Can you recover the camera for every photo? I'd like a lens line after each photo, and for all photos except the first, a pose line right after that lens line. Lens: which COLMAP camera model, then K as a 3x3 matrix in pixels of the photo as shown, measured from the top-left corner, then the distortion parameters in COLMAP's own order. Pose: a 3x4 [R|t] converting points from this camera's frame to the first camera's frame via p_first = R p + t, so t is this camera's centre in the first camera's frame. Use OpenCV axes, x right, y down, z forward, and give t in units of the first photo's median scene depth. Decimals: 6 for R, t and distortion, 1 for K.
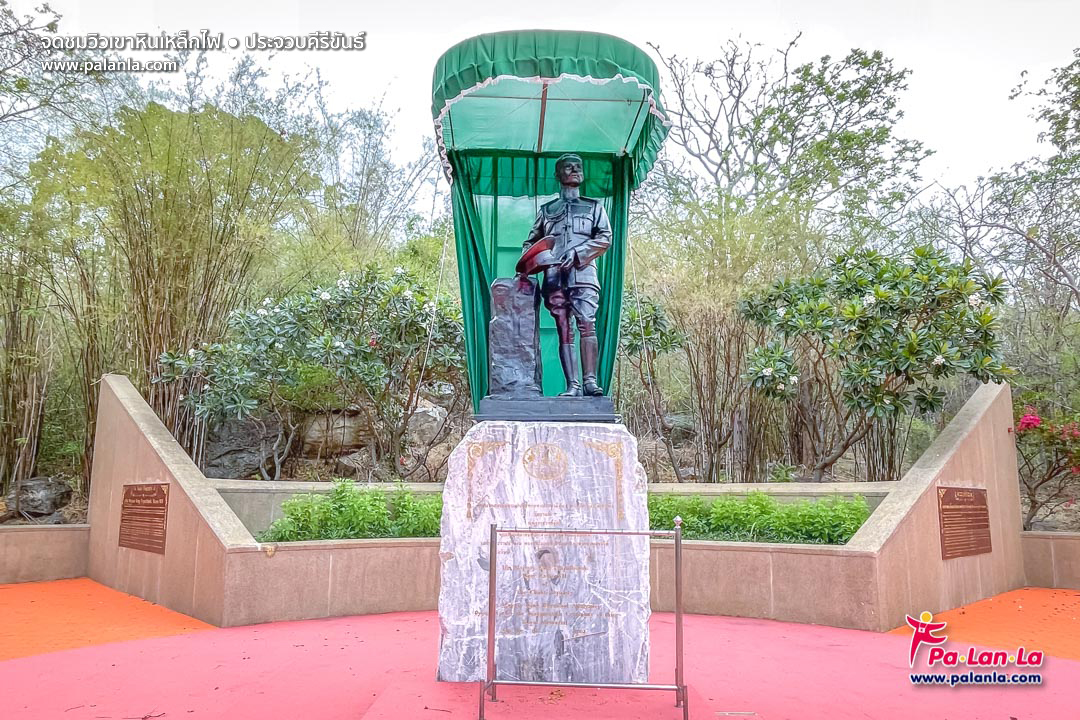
lens RADIAL K [[688.4, 0, 539.6], [0, 688.4, 363.0], [0, 0, 1]] dist [0.003331, 0.000053]
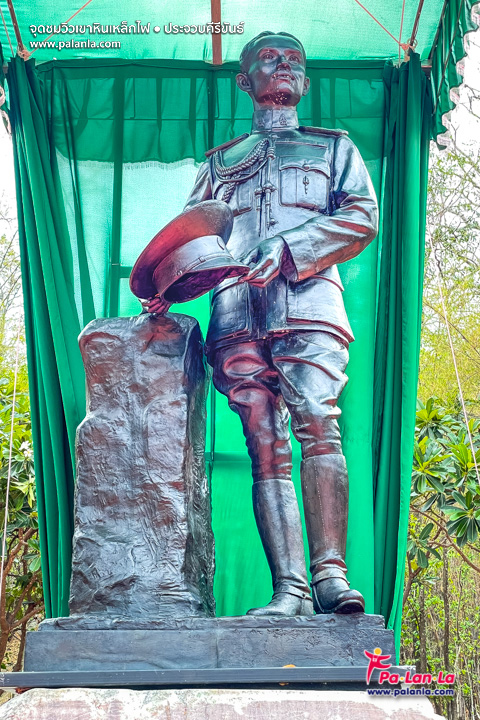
lens RADIAL K [[1182.9, 0, 239.3], [0, 1182.9, 358.8], [0, 0, 1]] dist [0.094702, 0.000000]
pose [[0.997799, -0.029450, -0.059420, 0.063447], [0.017642, 0.981578, -0.190244, 0.032501], [0.063928, 0.188777, 0.979937, 0.335534]]
